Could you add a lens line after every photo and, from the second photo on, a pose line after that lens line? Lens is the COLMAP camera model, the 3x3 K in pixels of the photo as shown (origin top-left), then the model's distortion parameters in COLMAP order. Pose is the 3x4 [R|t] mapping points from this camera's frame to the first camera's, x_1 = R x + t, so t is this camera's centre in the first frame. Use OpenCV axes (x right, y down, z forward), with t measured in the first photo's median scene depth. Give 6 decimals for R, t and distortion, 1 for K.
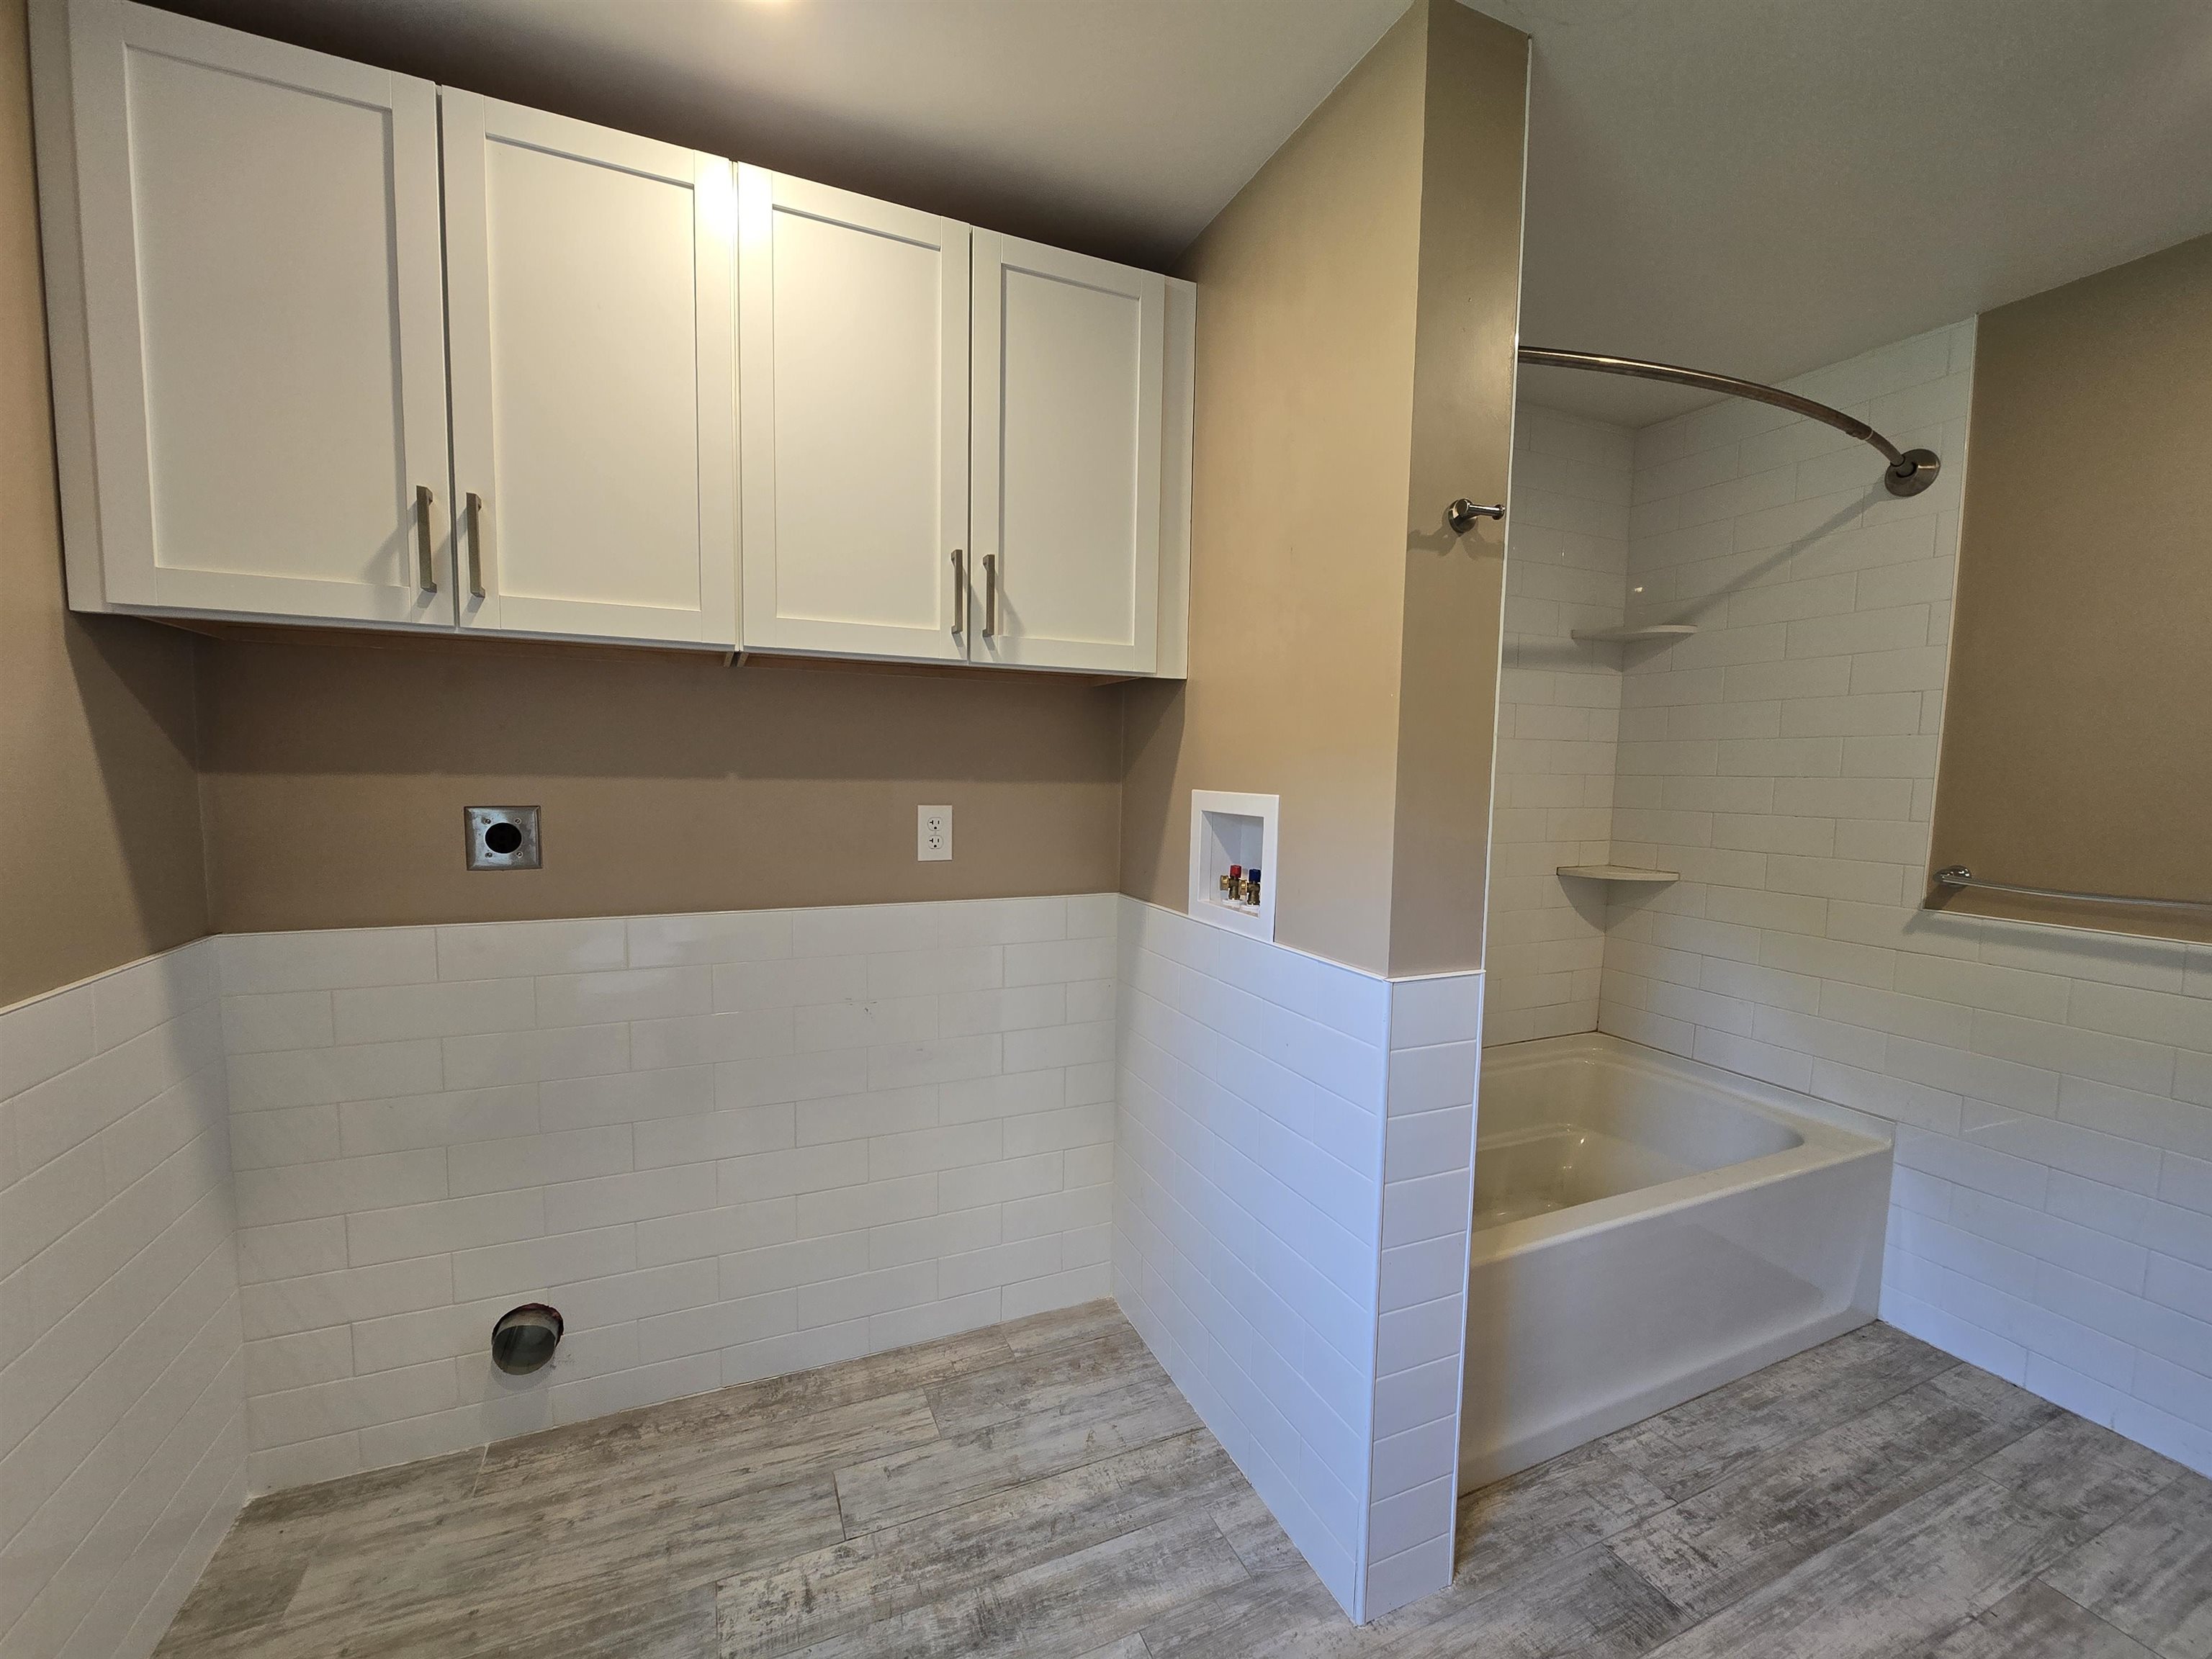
lens RADIAL K [[907.5, 0, 1102.3], [0, 907.5, 839.8], [0, 0, 1]] dist [-0.008949, 0.002963]
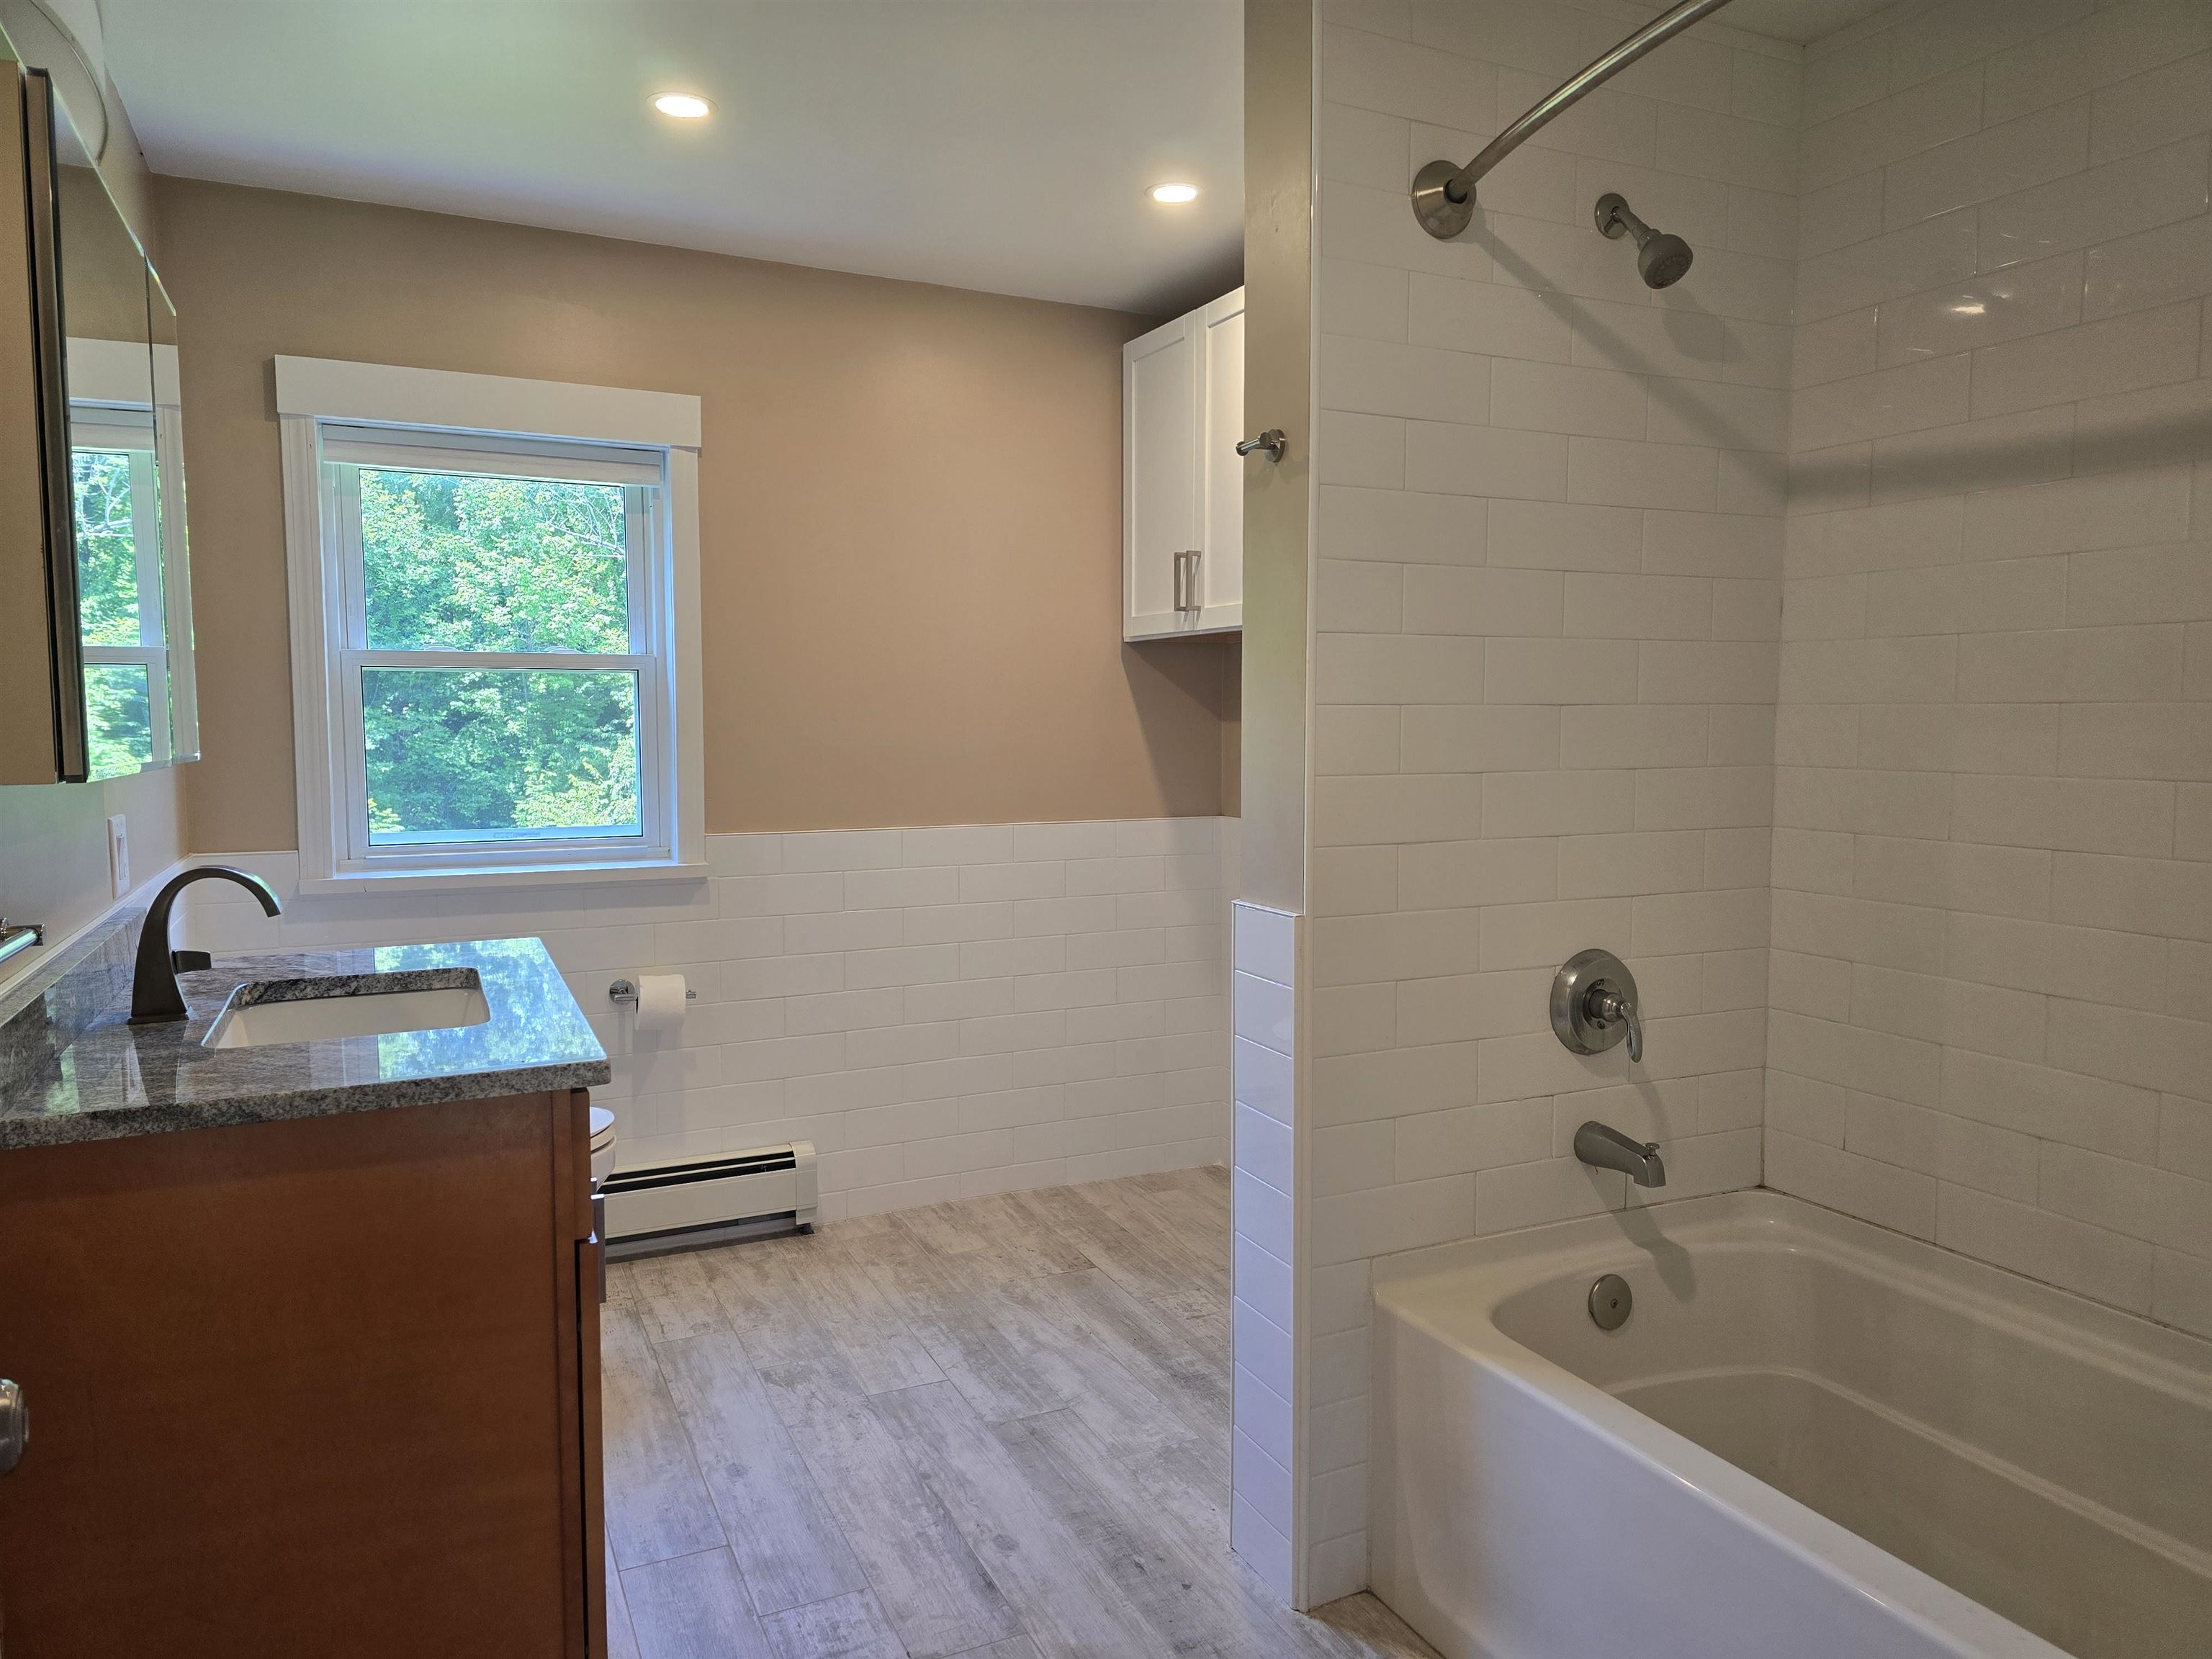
lens RADIAL K [[1484.0, 0, 1109.2], [0, 1484.0, 821.7], [0, 0, 1]] dist [0.066778, -0.068240]
pose [[0.025890, 0.054283, -0.998190, 1.889400], [-0.081093, 0.995348, 0.052025, -0.014917], [0.996370, 0.079600, 0.030171, 0.736386]]
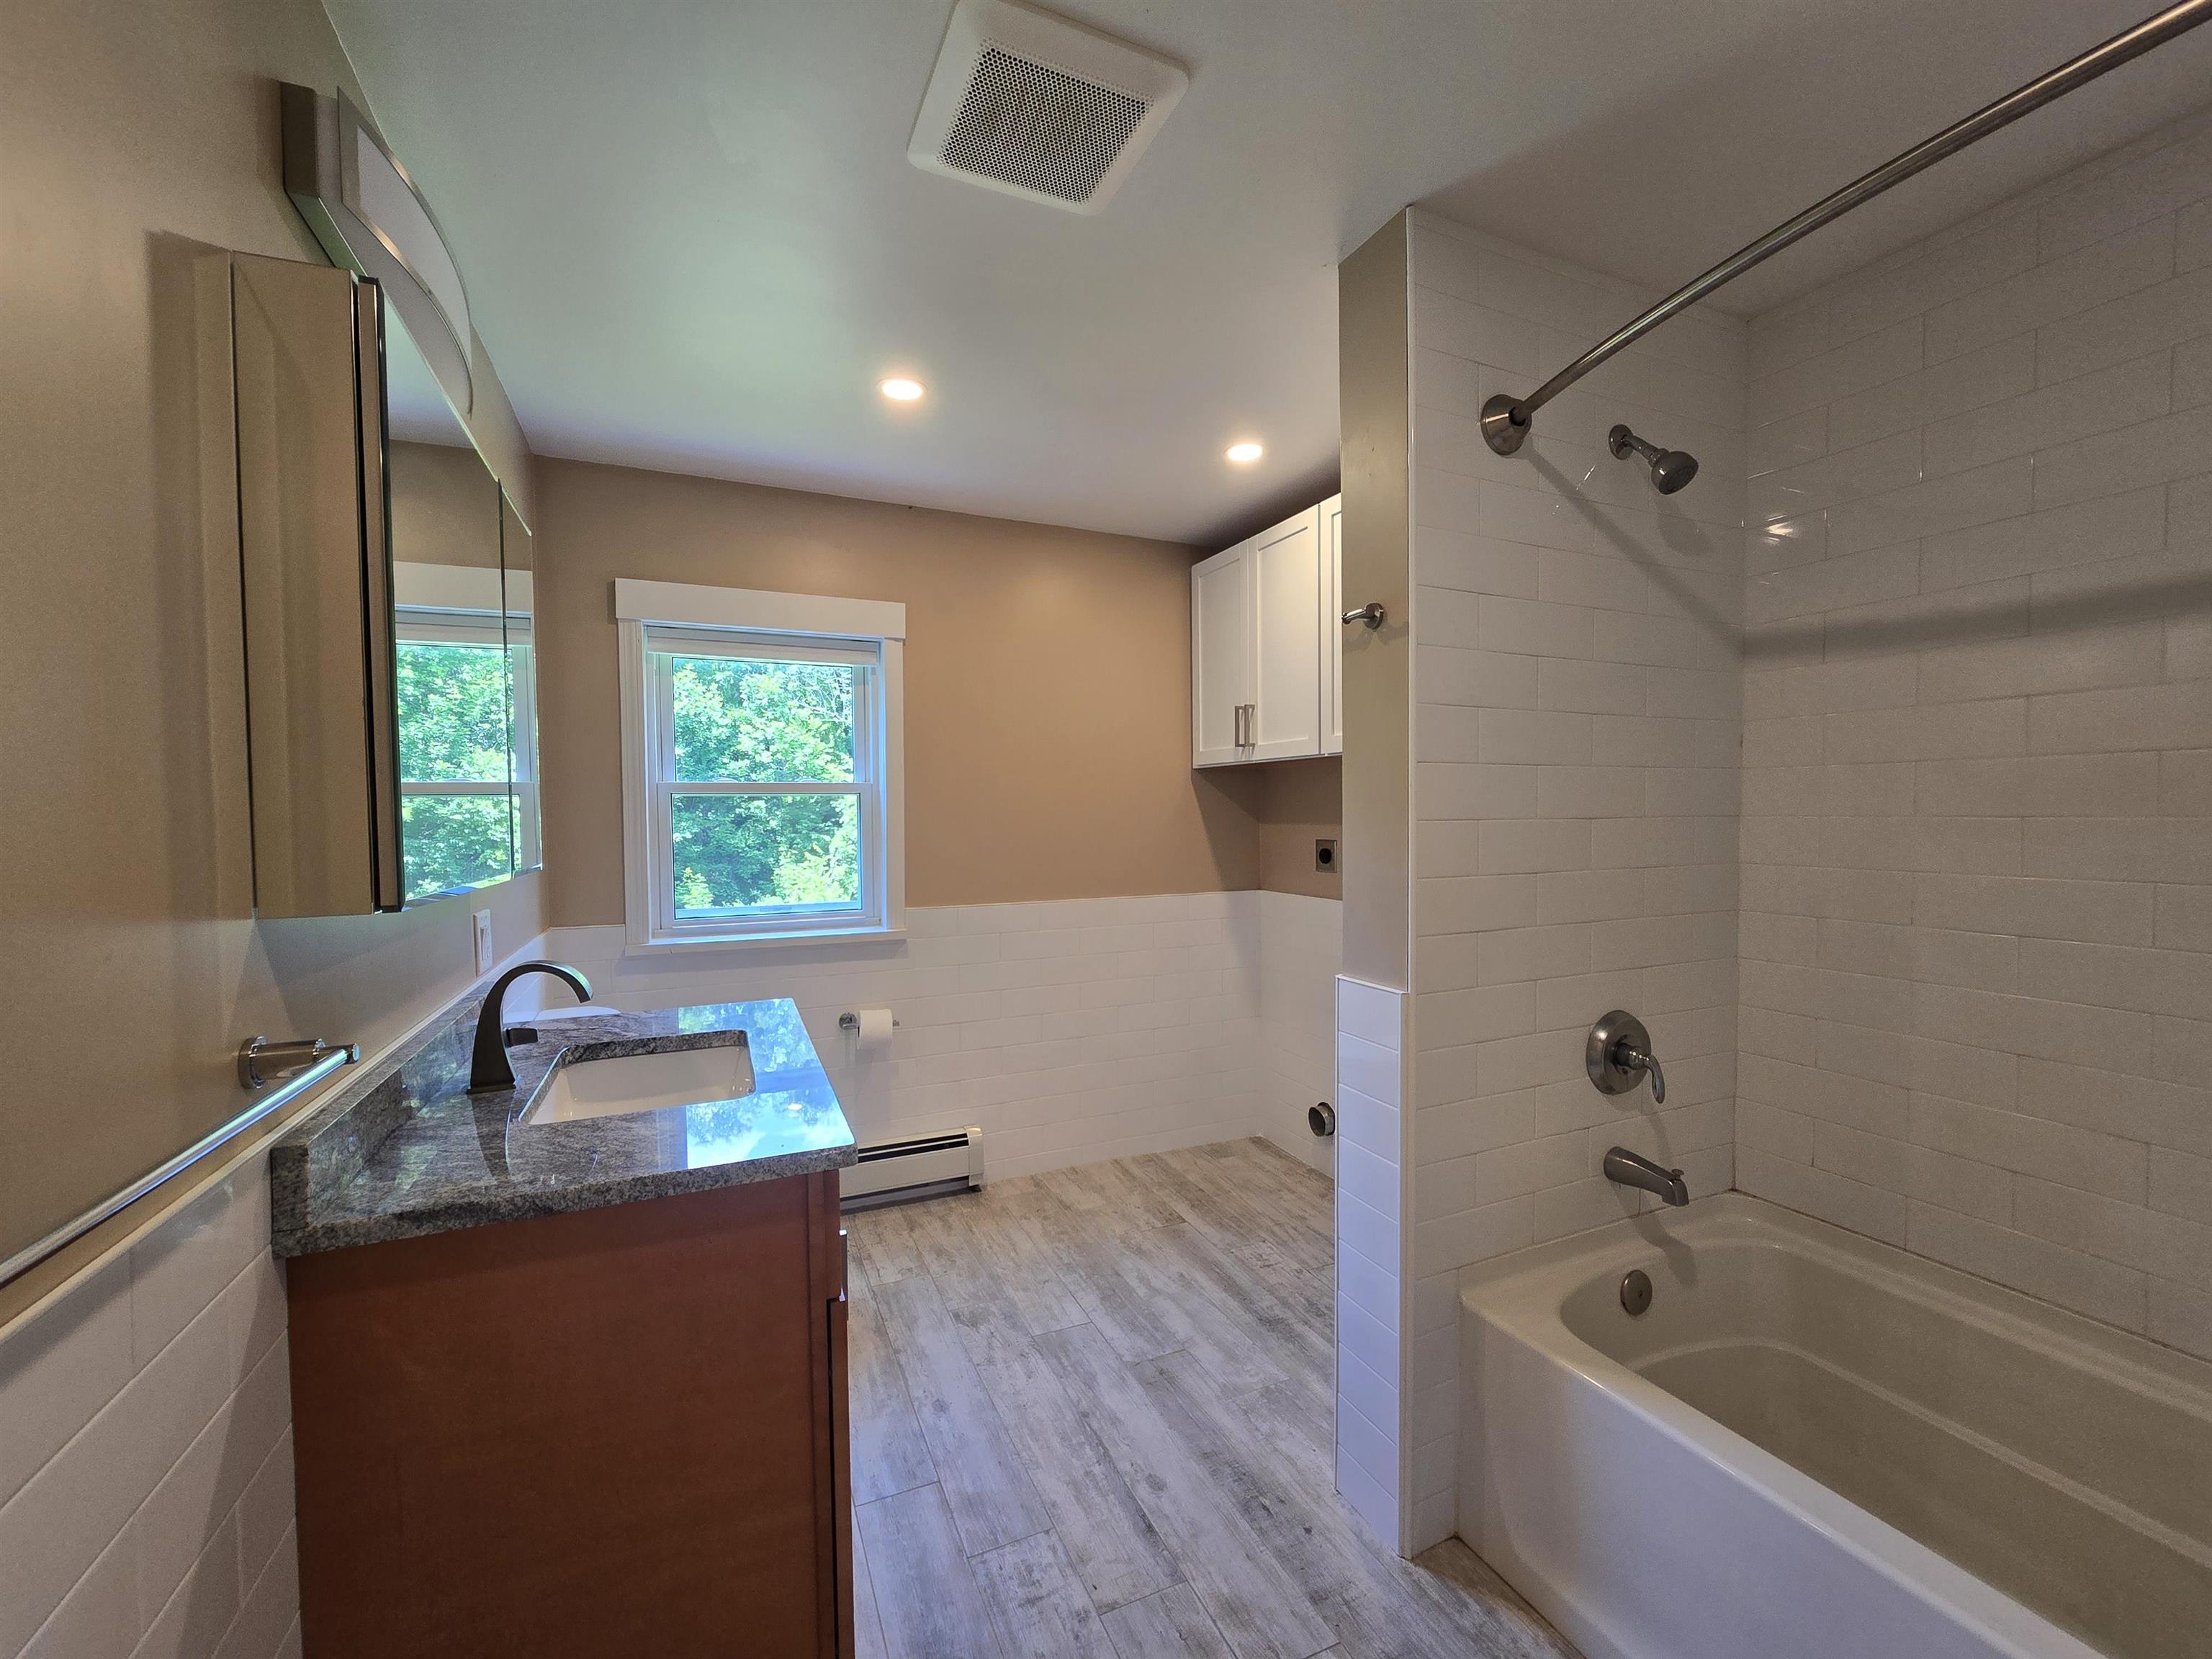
lens RADIAL K [[907.5, 0, 1102.3], [0, 907.5, 839.8], [0, 0, 1]] dist [-0.008949, 0.002963]
pose [[-0.003447, 0.012606, -0.999915, 1.526515], [-0.073811, 0.997190, 0.012826, -0.033250], [0.997266, 0.073849, -0.002507, 0.598040]]
